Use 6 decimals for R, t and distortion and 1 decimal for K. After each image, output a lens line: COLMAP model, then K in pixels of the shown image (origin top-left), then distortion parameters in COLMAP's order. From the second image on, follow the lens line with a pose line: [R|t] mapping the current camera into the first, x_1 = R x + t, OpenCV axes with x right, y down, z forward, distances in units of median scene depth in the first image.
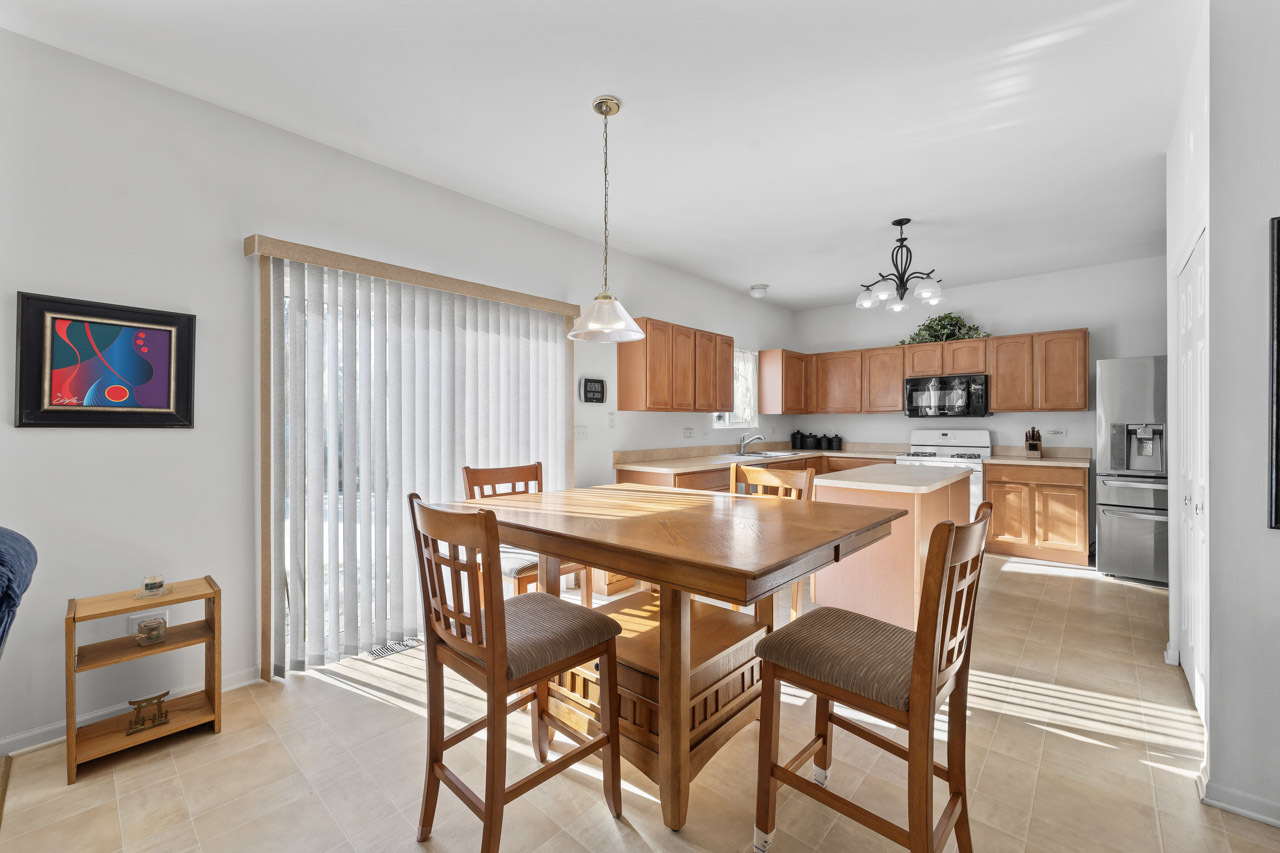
lens RADIAL K [[510.9, 0, 640.7], [0, 510.9, 424.1], [0, 0, 1]] dist [0.000968, 0.000344]
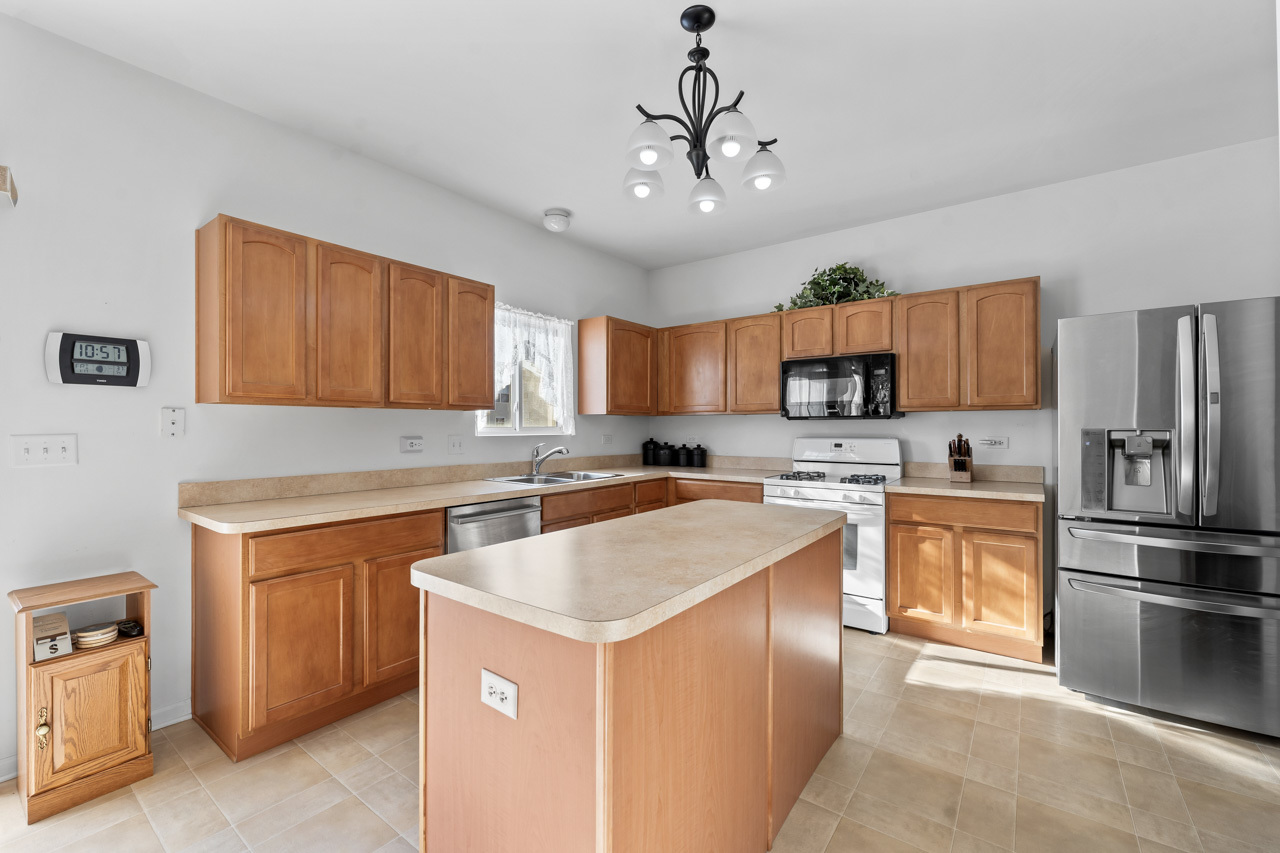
lens RADIAL K [[529.1, 0, 640.0], [0, 529.1, 426.5], [0, 0, 1]] dist [-0.003013, -0.000279]
pose [[0.995515, 0.001116, 0.094592, 0.305645], [-0.000608, 0.999985, -0.005398, -0.000348], [-0.094597, 0.005317, 0.995501, 0.378085]]
